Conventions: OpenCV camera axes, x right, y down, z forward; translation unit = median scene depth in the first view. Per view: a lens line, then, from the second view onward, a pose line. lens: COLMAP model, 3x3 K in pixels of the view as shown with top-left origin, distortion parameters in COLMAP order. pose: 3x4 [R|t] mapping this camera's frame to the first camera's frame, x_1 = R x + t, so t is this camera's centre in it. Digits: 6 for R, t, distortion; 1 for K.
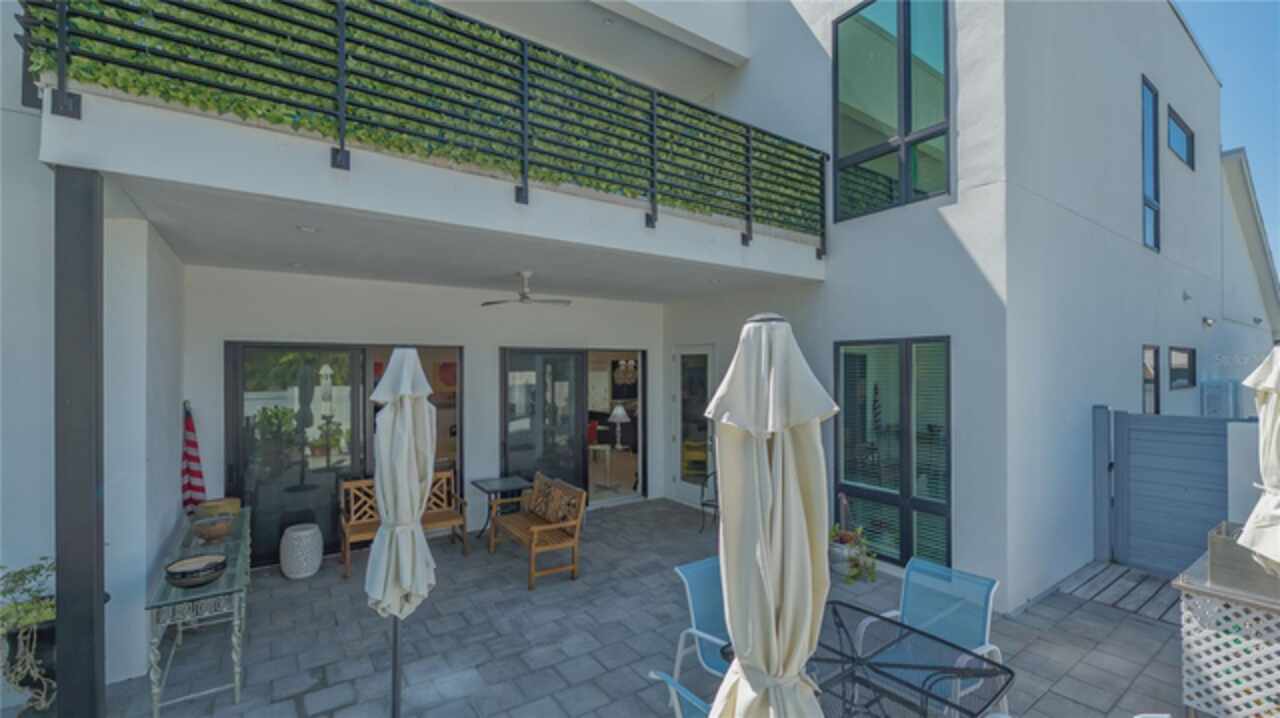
lens RADIAL K [[541.5, 0, 640.0], [0, 541.5, 359.0], [0, 0, 1]] dist [0.000390, 0.000034]
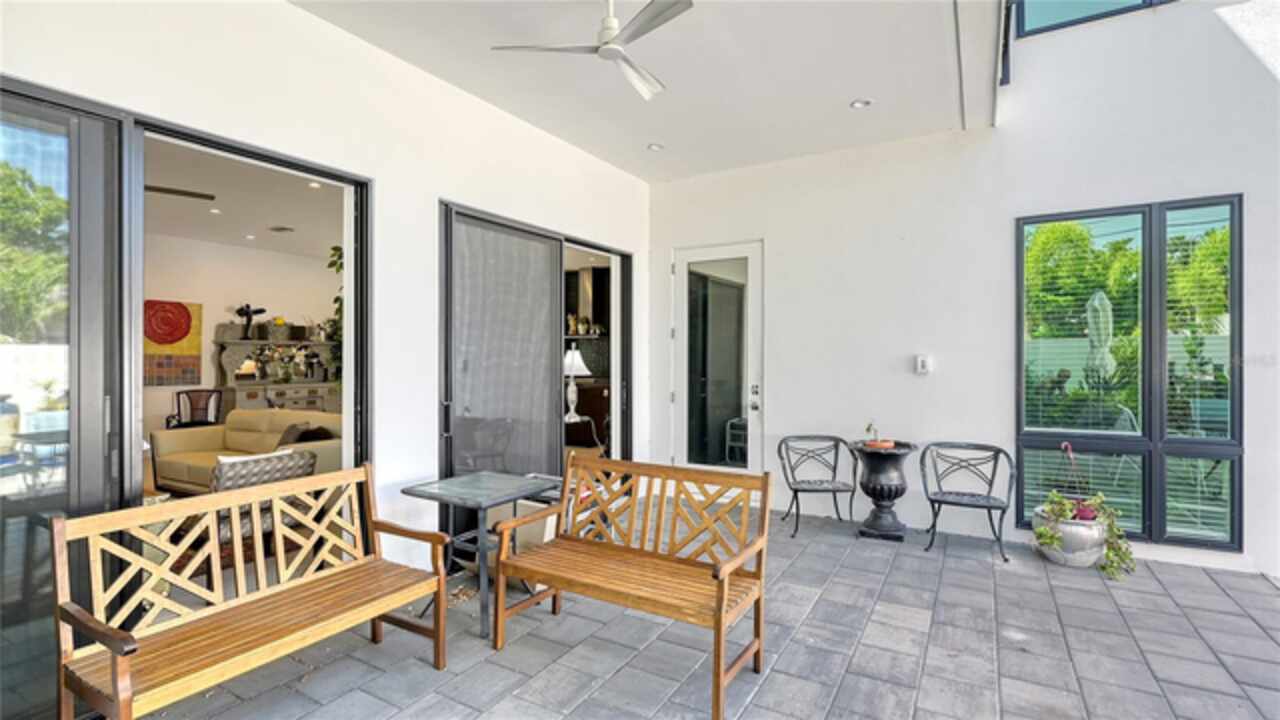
lens RADIAL K [[598.7, 0, 640.0], [0, 598.7, 360.0], [0, 0, 1]] dist [-0.000662, -0.000244]
pose [[0.911755, -0.015128, 0.410456, -0.381330], [0.006001, 0.999705, 0.023516, 0.127355], [-0.410691, -0.018978, 0.911577, 0.549202]]
